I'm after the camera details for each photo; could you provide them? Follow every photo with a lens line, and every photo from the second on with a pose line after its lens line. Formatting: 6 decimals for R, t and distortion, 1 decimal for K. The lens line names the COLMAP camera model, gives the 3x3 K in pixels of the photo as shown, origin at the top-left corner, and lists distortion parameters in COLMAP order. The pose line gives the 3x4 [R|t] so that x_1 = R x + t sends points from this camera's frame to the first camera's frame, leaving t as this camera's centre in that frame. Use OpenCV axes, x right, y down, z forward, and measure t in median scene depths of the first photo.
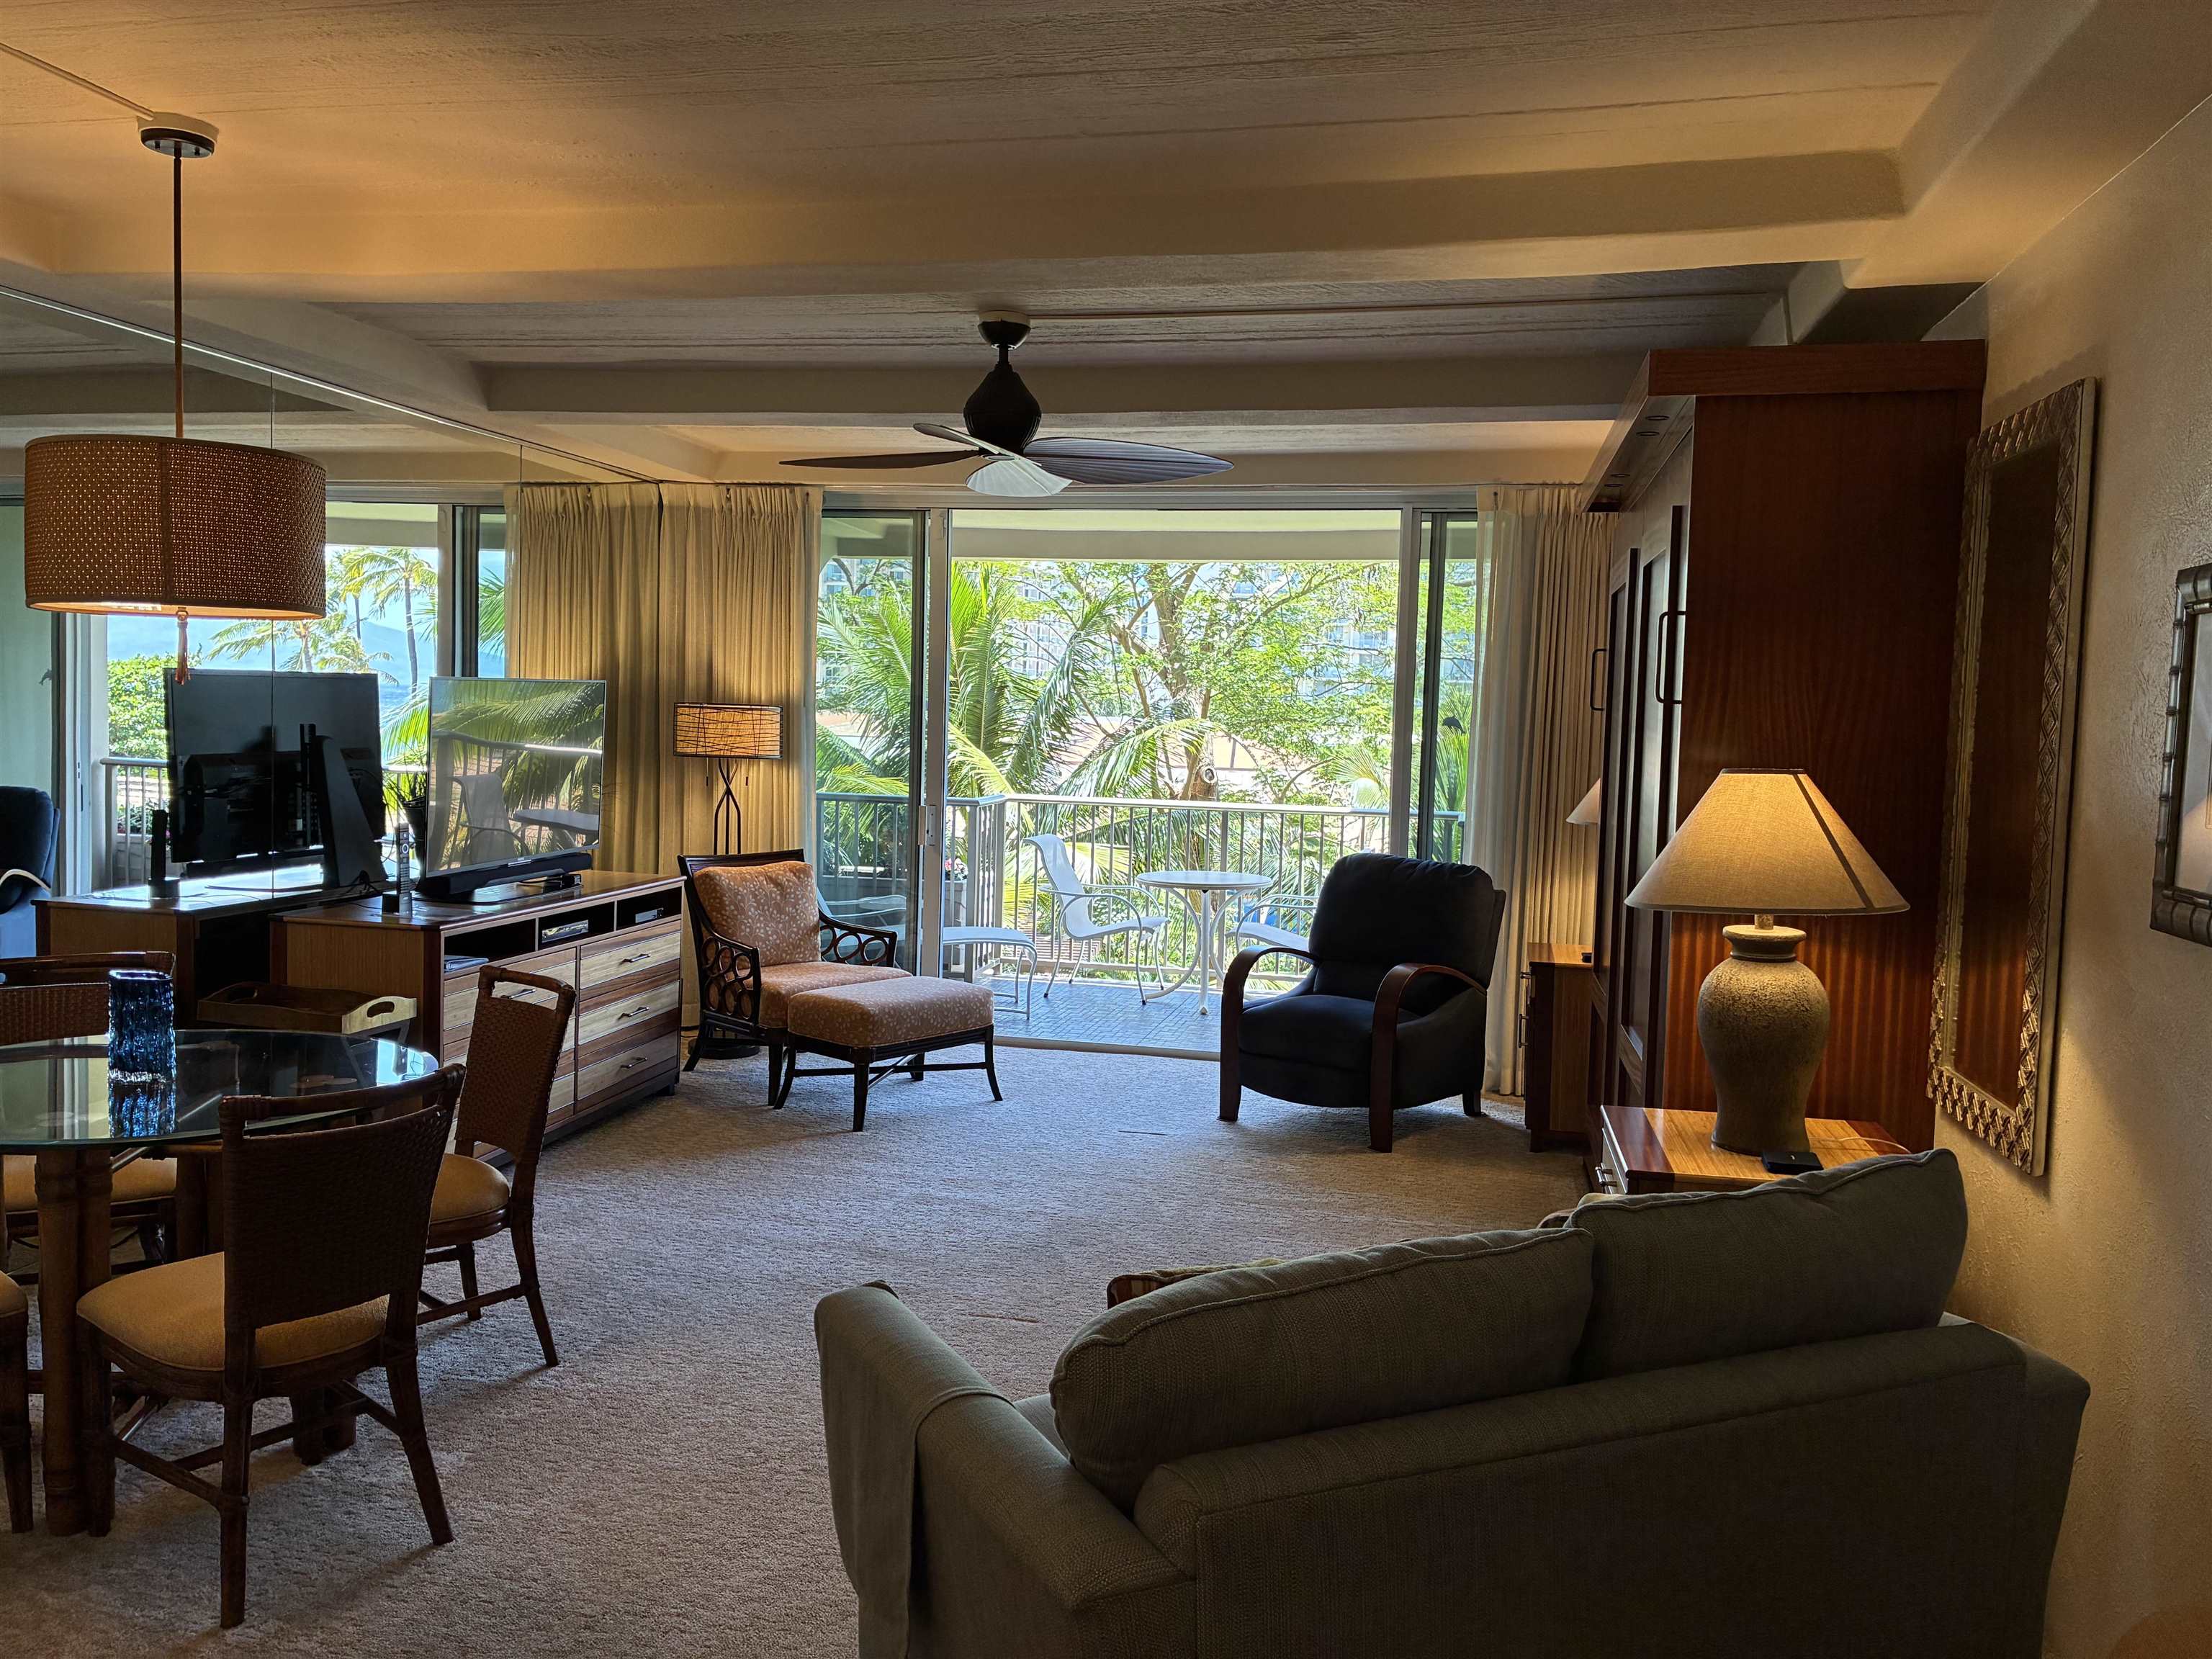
lens RADIAL K [[1681.5, 0, 1099.8], [0, 1681.5, 829.2], [0, 0, 1]] dist [0.051768, -0.064449]
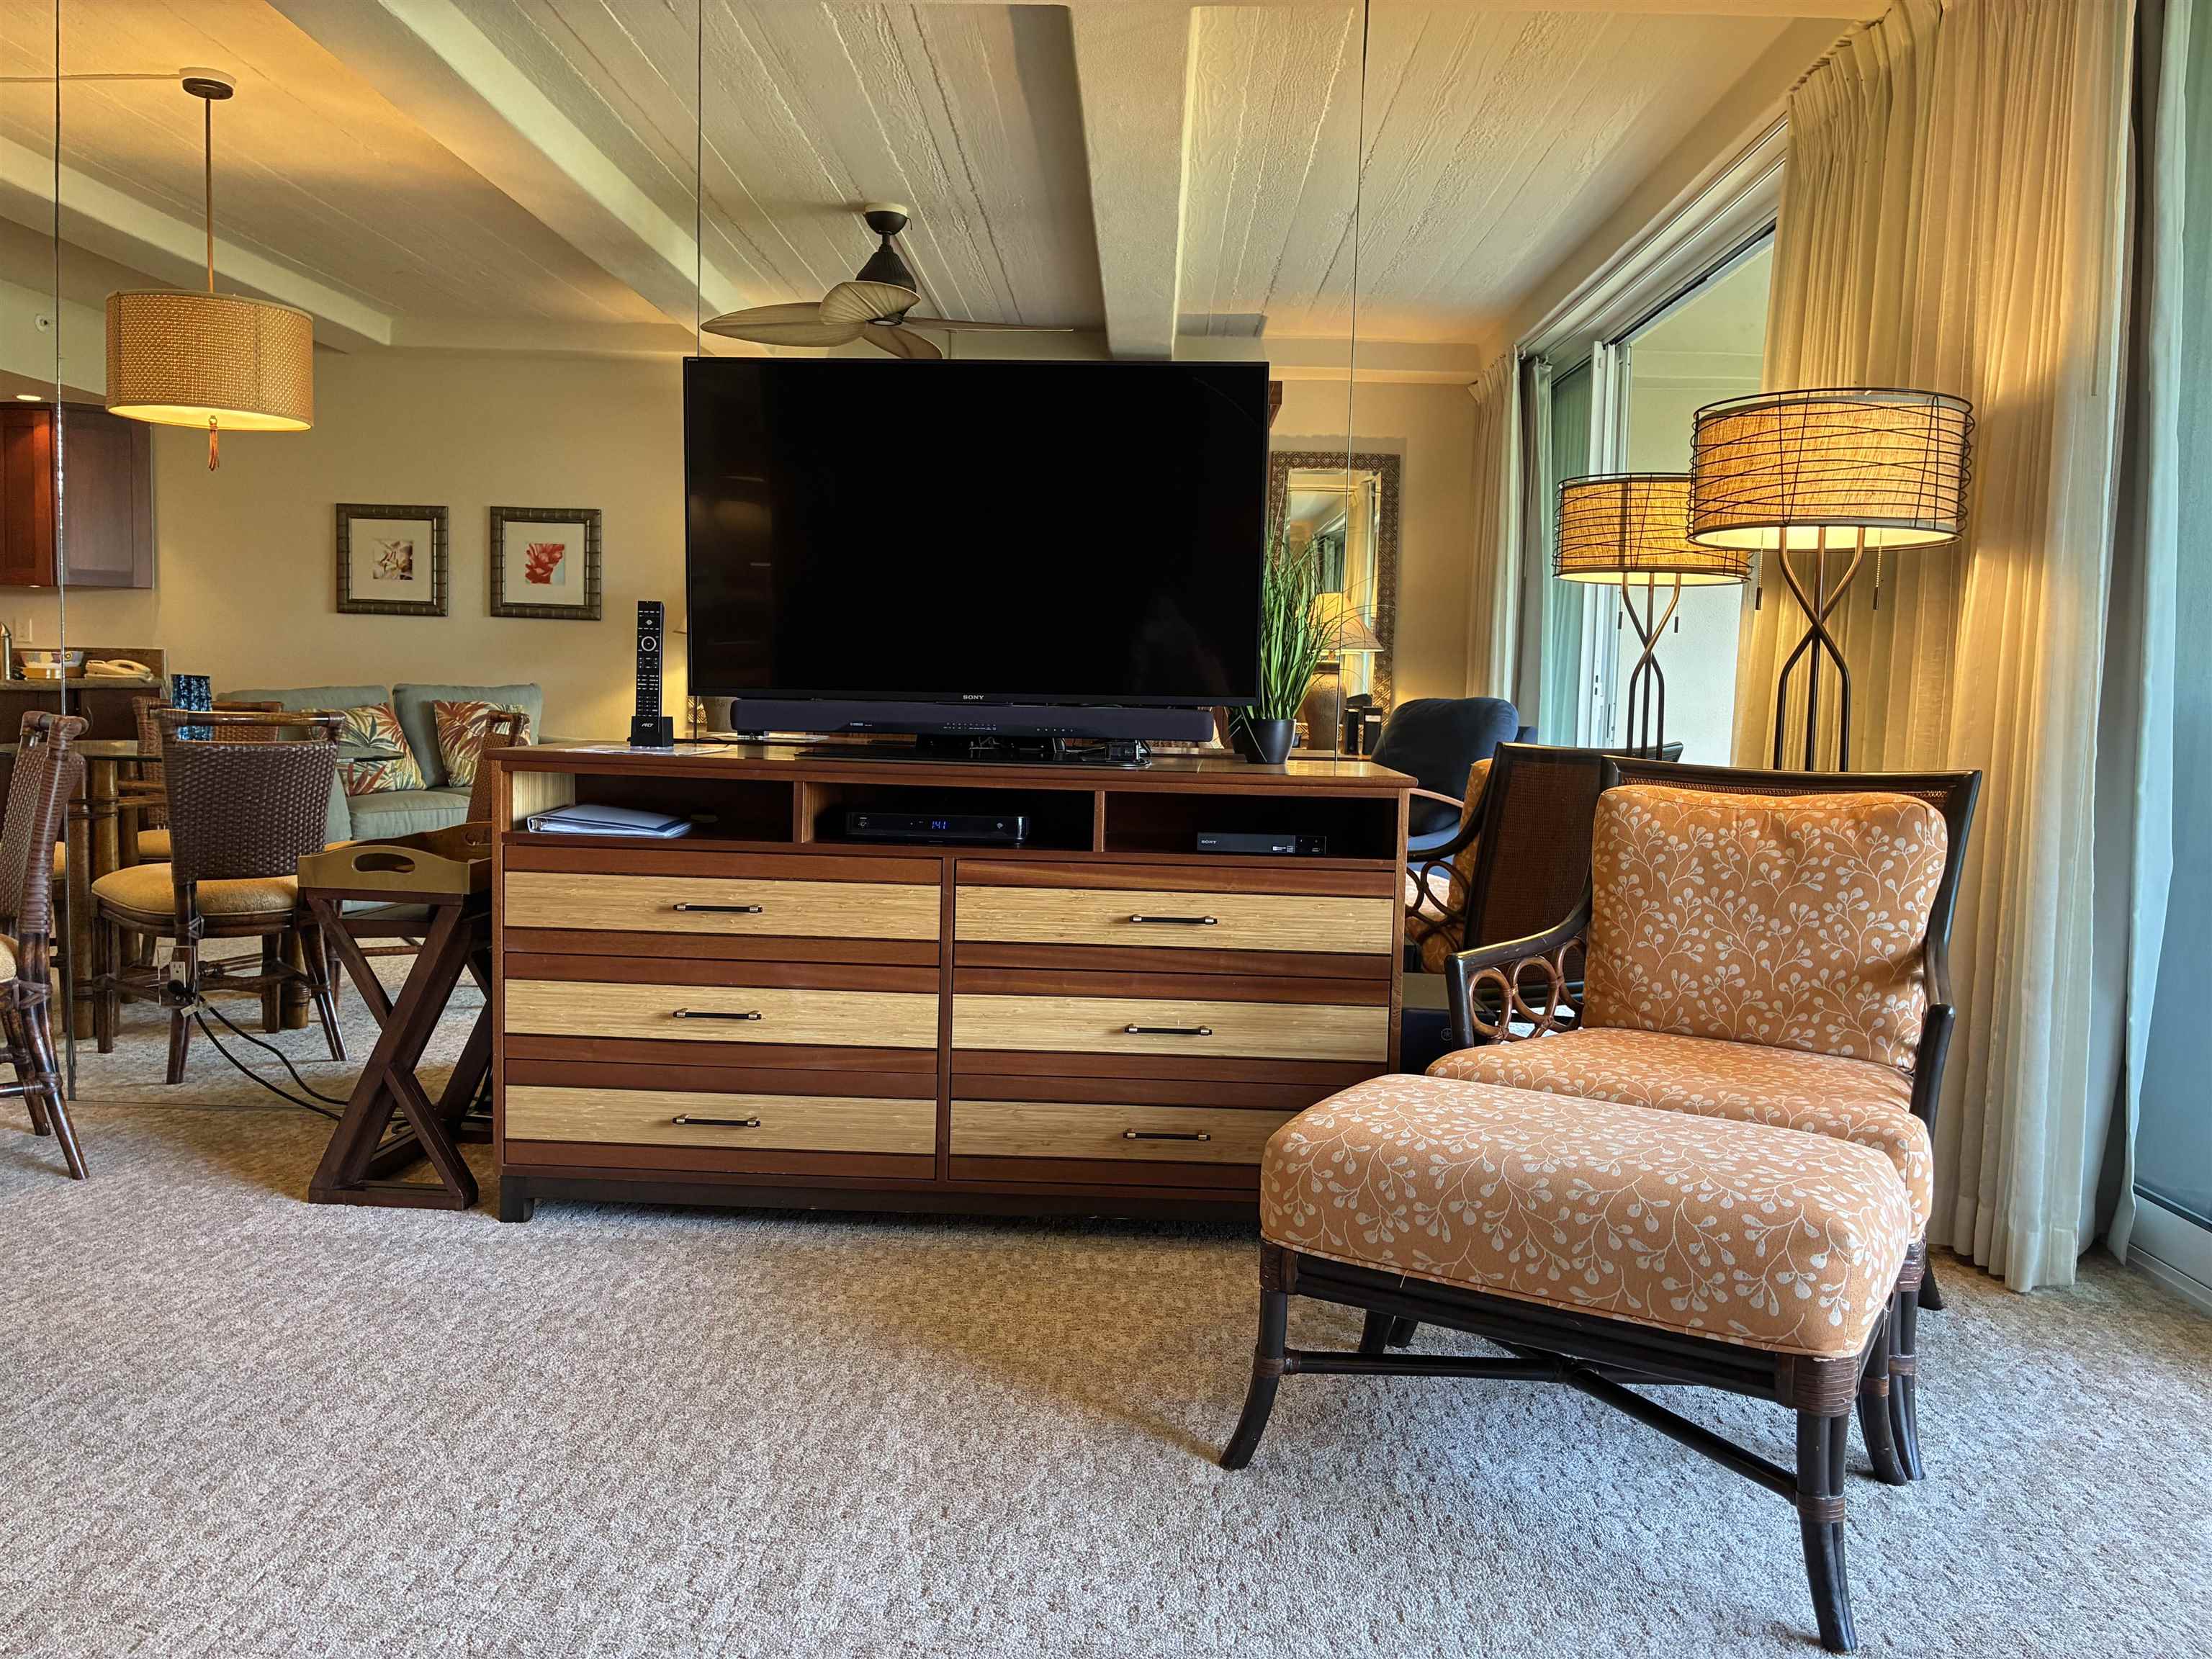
lens RADIAL K [[1681.5, 0, 1100.8], [0, 1681.5, 817.6], [0, 0, 1]] dist [0.051768, -0.064449]
pose [[0.178280, 0.047341, -0.982840, 0.192846], [-0.092009, 0.995268, 0.031249, 0.033139], [0.979669, 0.084859, 0.181792, 0.873576]]
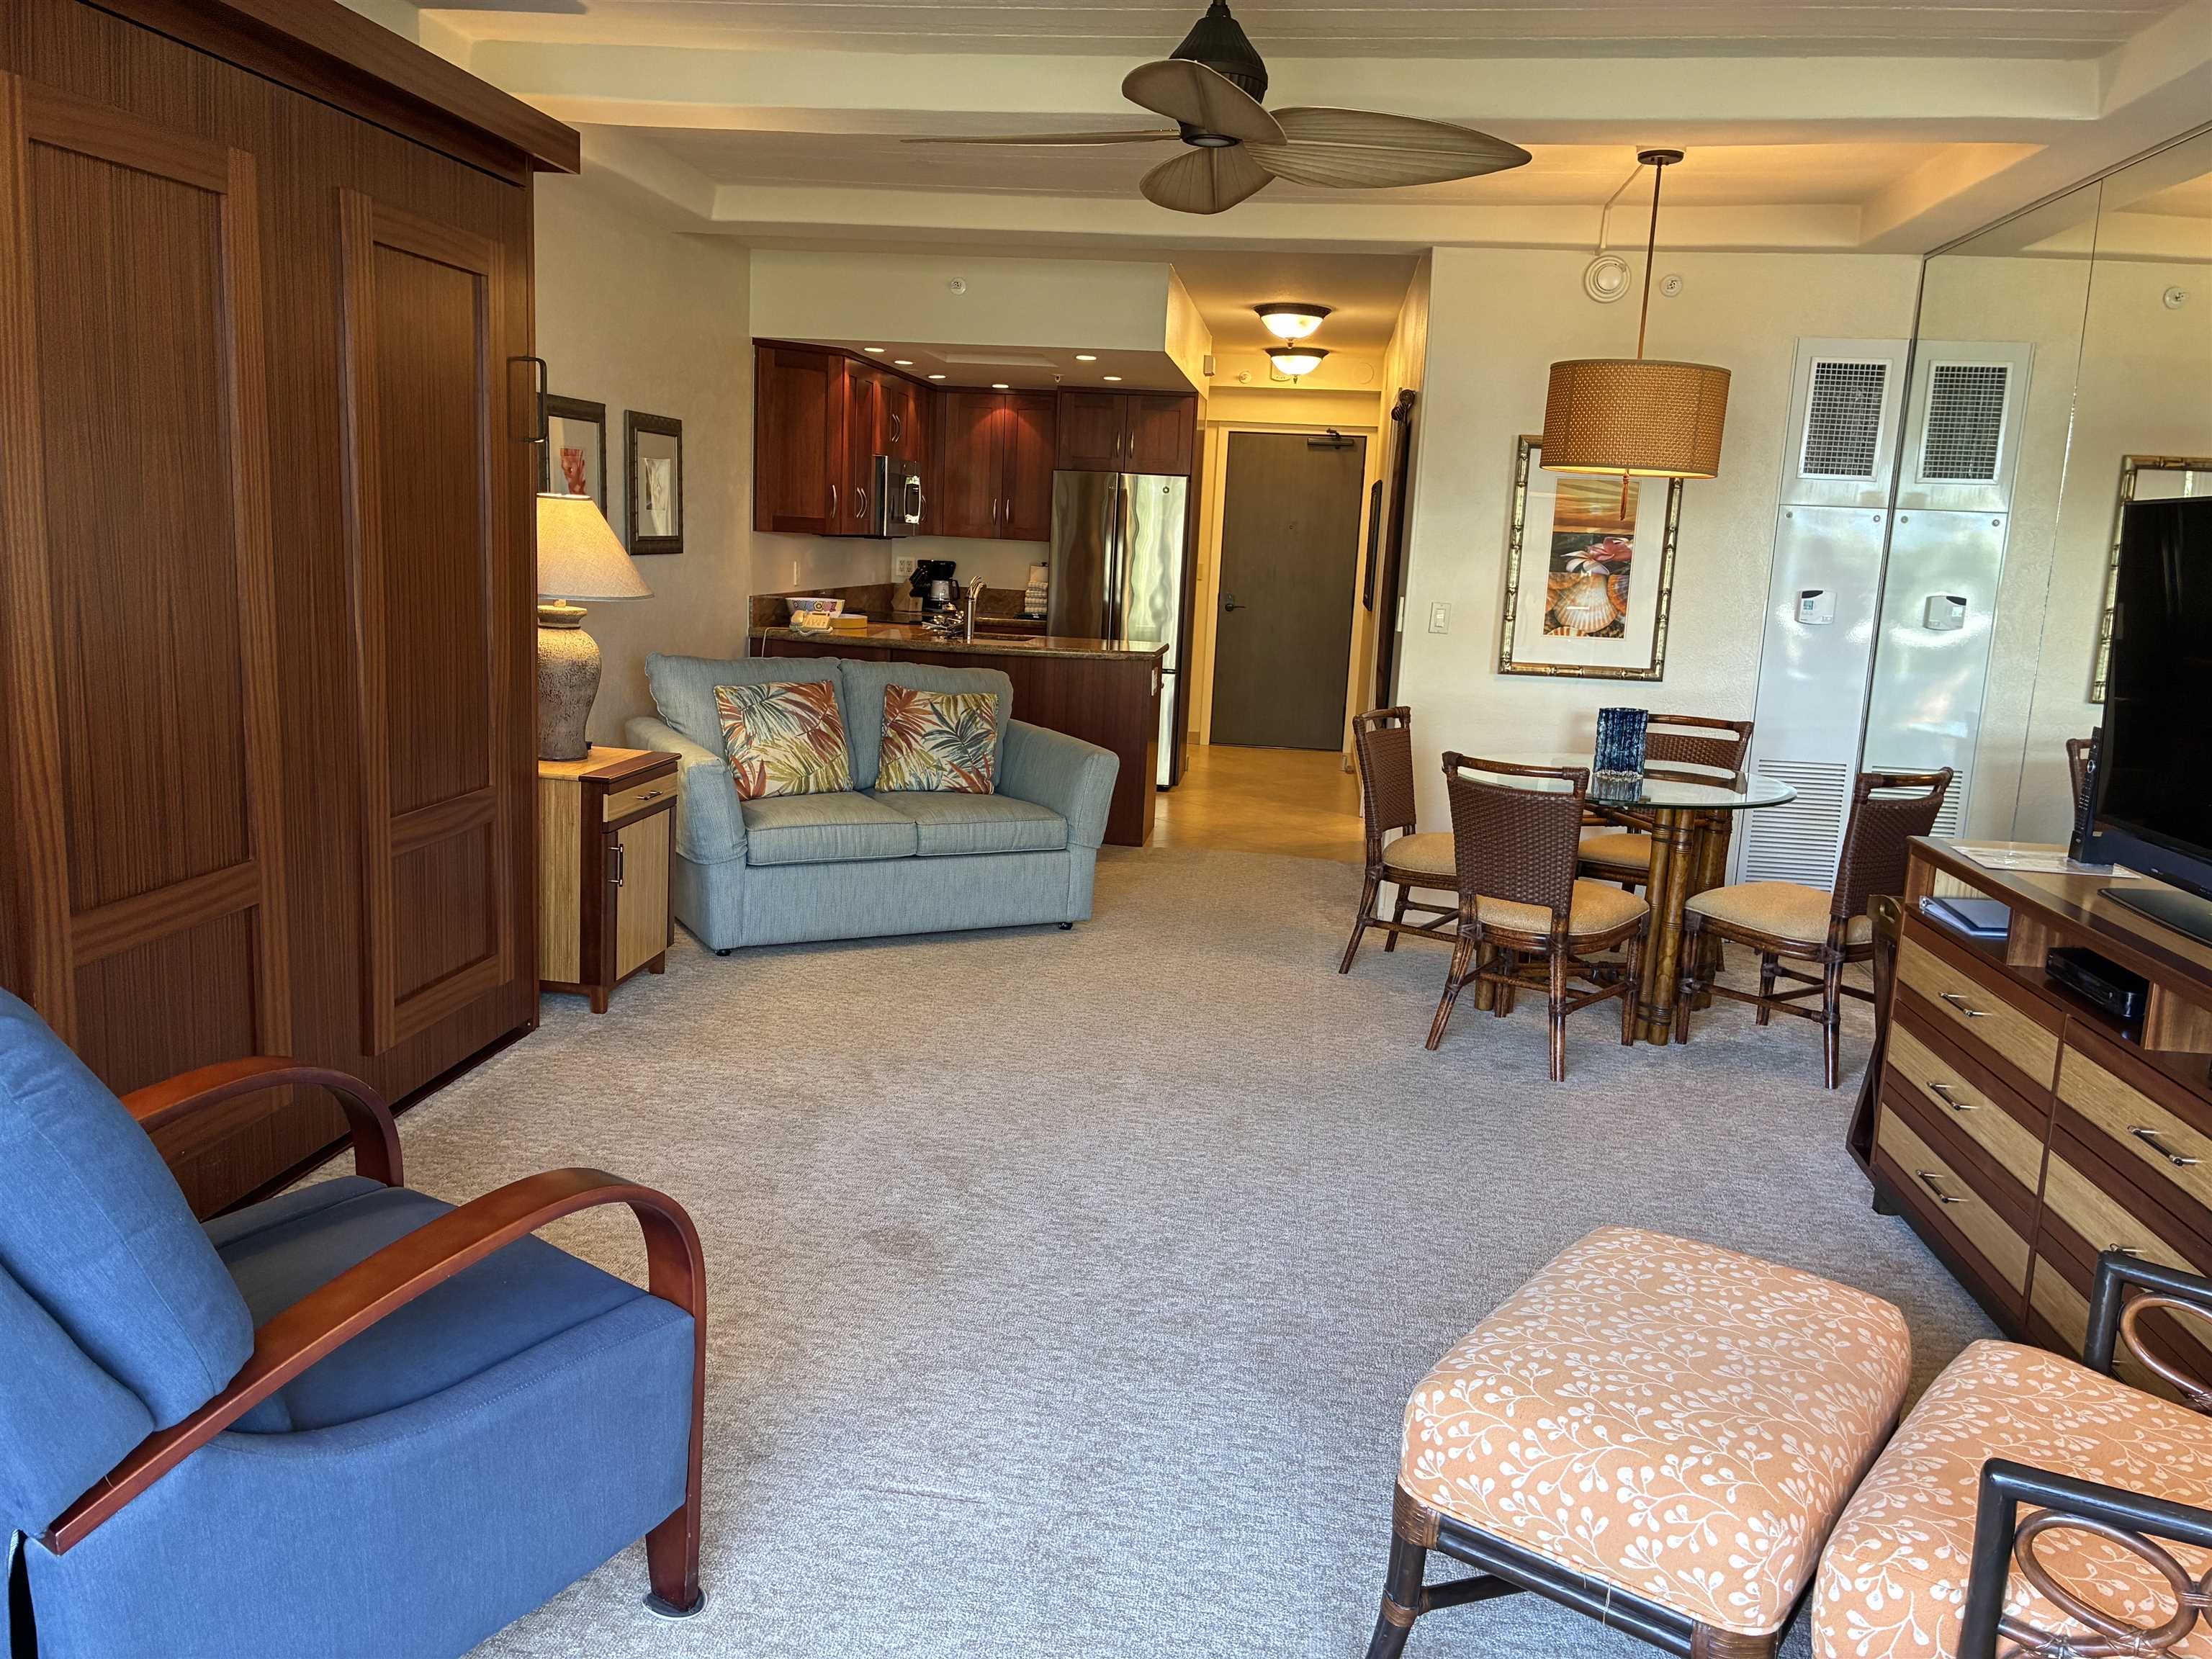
lens RADIAL K [[1681.5, 0, 1094.8], [0, 1681.5, 830.1], [0, 0, 1]] dist [0.051768, -0.064449]
pose [[-0.993961, -0.060482, -0.091561, 0.031850], [-0.081331, 0.966188, 0.244675, -0.080889], [0.073666, 0.250644, -0.965273, 1.346905]]
